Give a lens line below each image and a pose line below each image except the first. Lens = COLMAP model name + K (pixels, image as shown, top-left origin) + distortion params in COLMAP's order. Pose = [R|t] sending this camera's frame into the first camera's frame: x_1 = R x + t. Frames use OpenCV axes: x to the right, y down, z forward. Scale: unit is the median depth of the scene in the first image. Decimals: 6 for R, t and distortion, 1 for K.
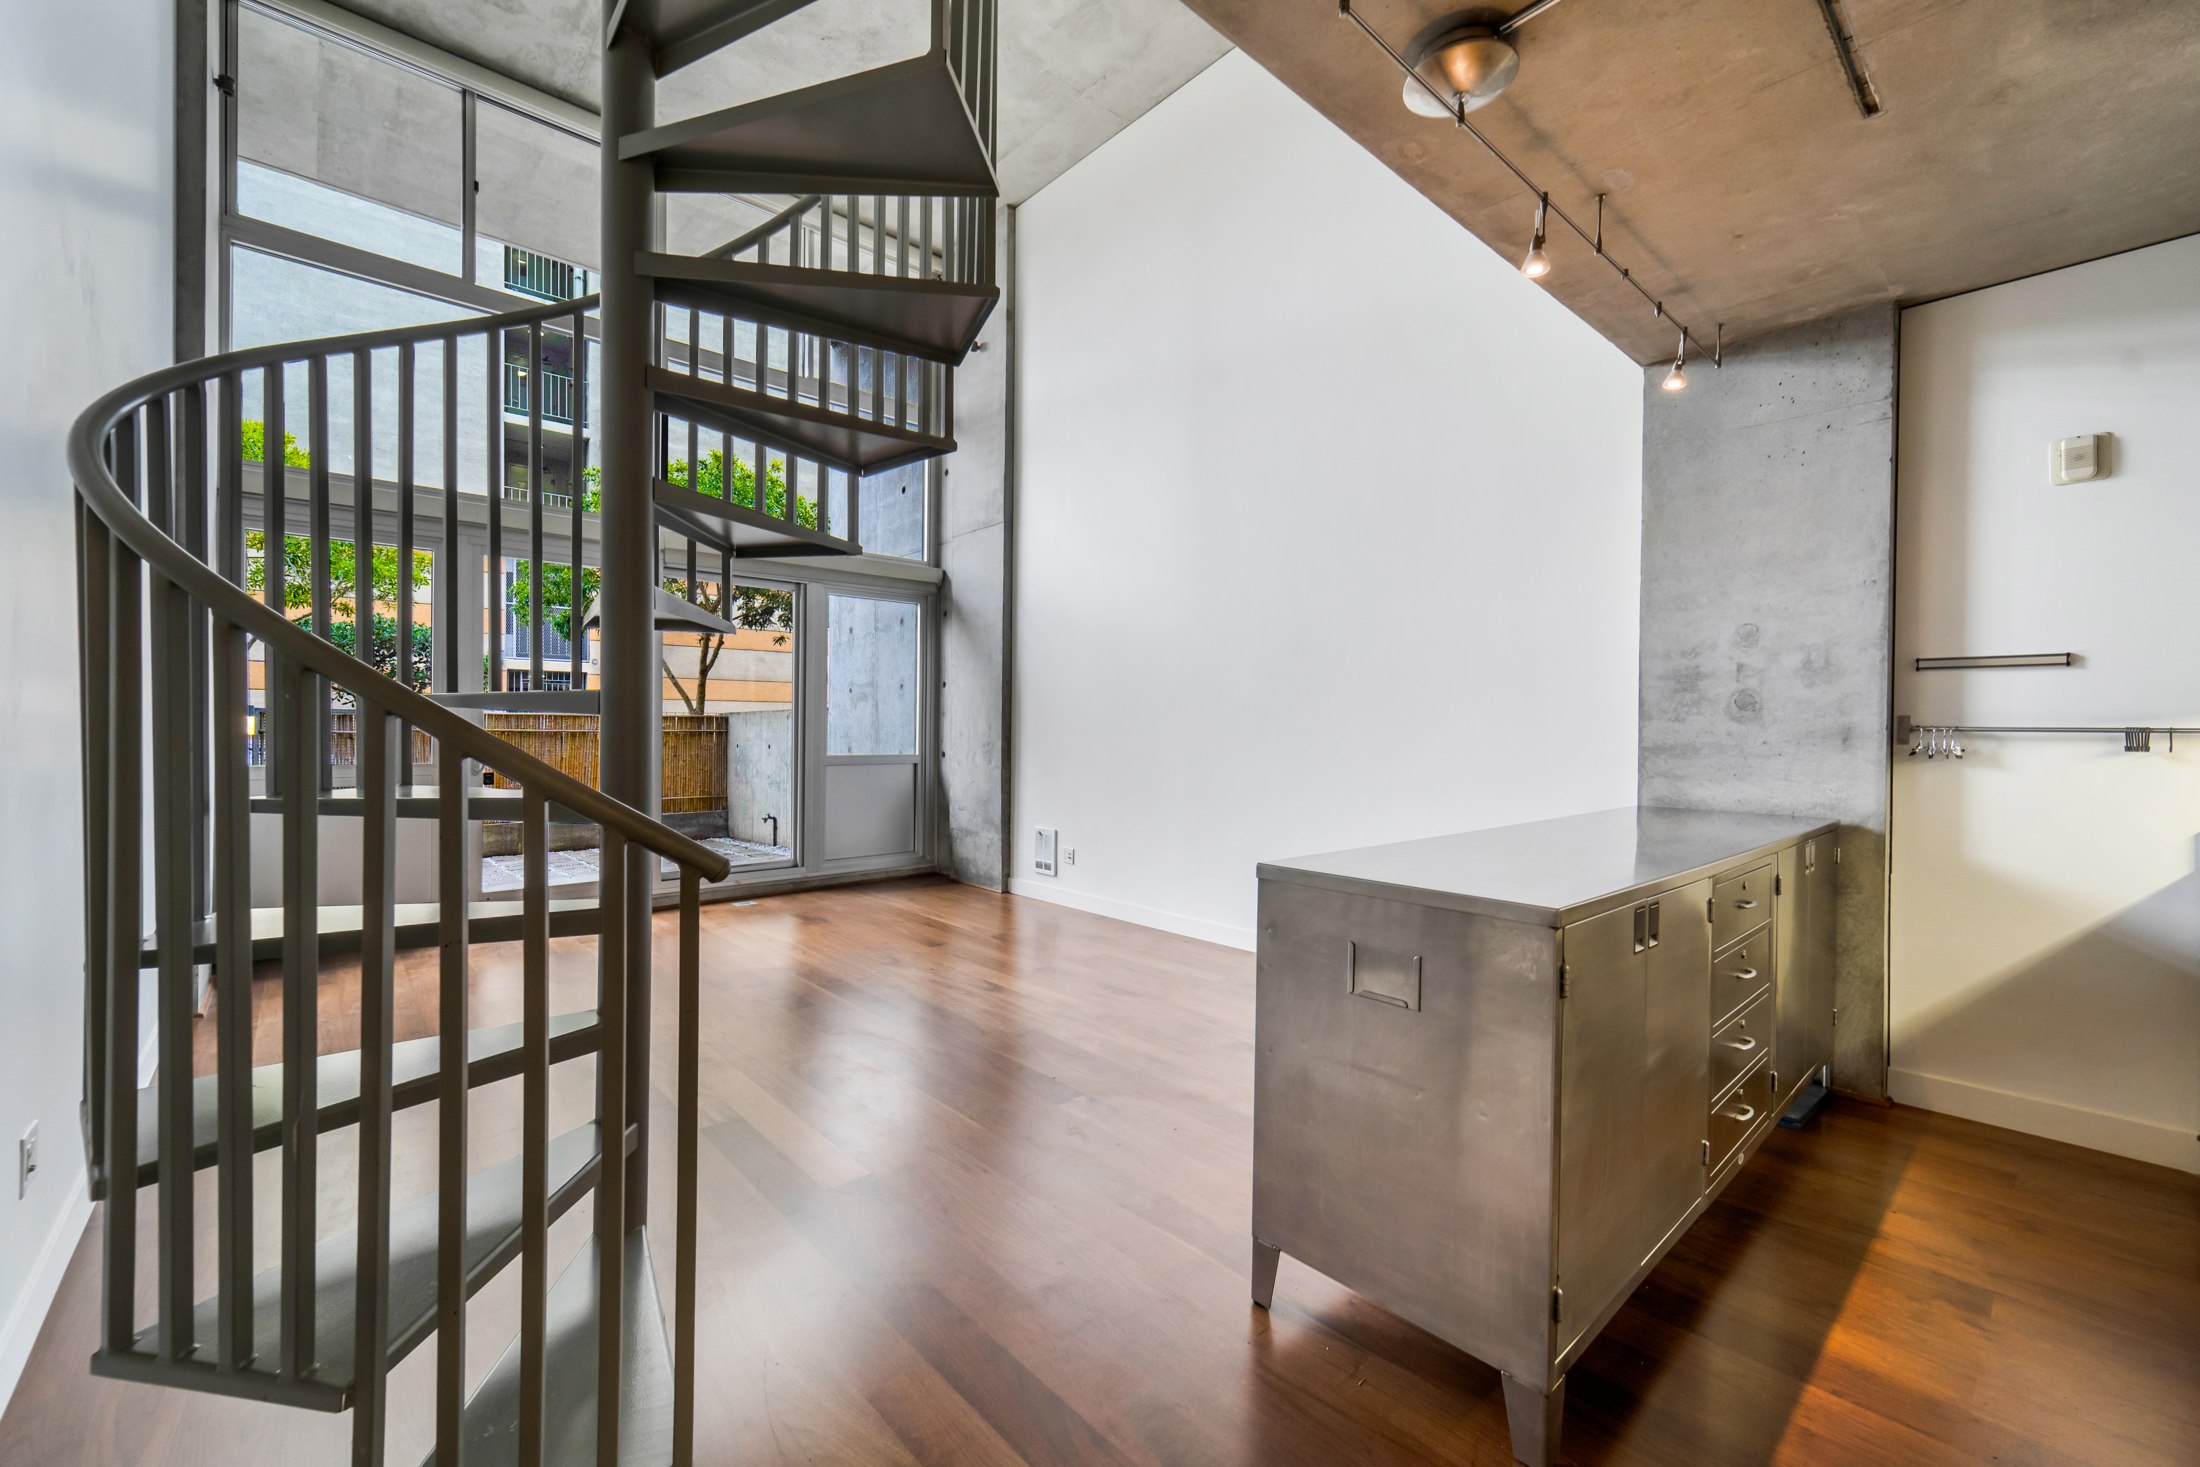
lens RADIAL K [[887.3, 0, 1092.4], [0, 887.3, 747.8], [0, 0, 1]] dist [0.004323, -0.001829]
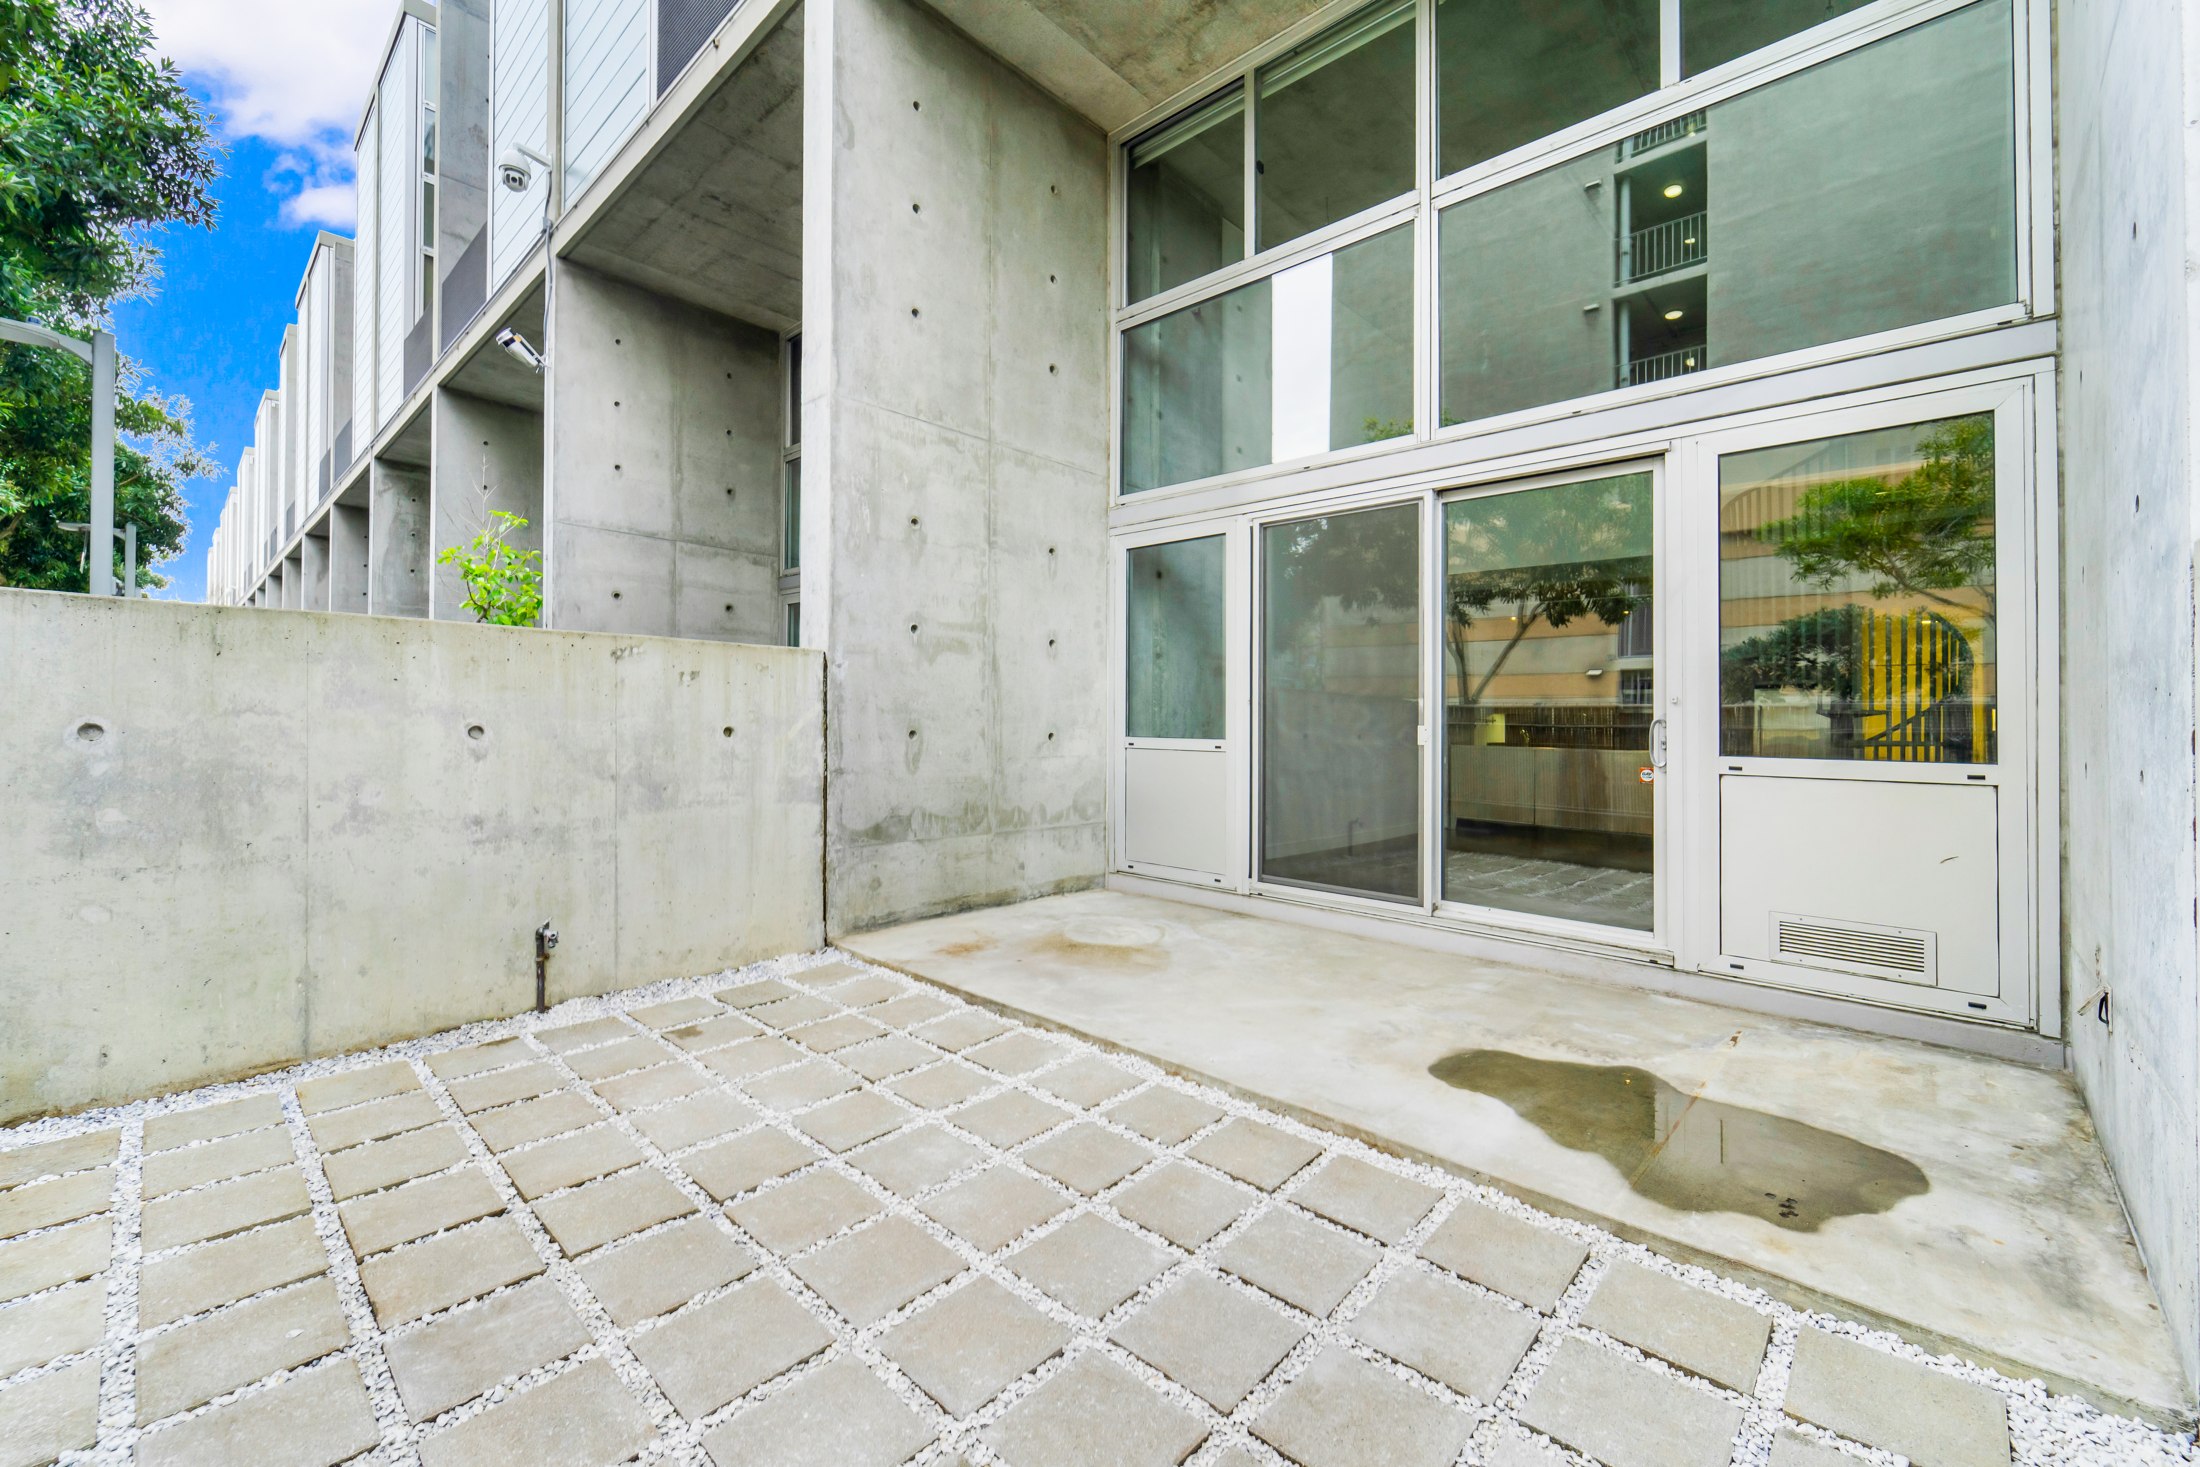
lens RADIAL K [[887.3, 0, 1078.3], [0, 887.3, 741.7], [0, 0, 1]] dist [0.004323, -0.001829]
pose [[-0.103984, -0.015920, 0.994451, -2.370003], [0.004950, 0.999851, 0.016524, -0.002643], [-0.994567, 0.006641, -0.103890, 2.653798]]
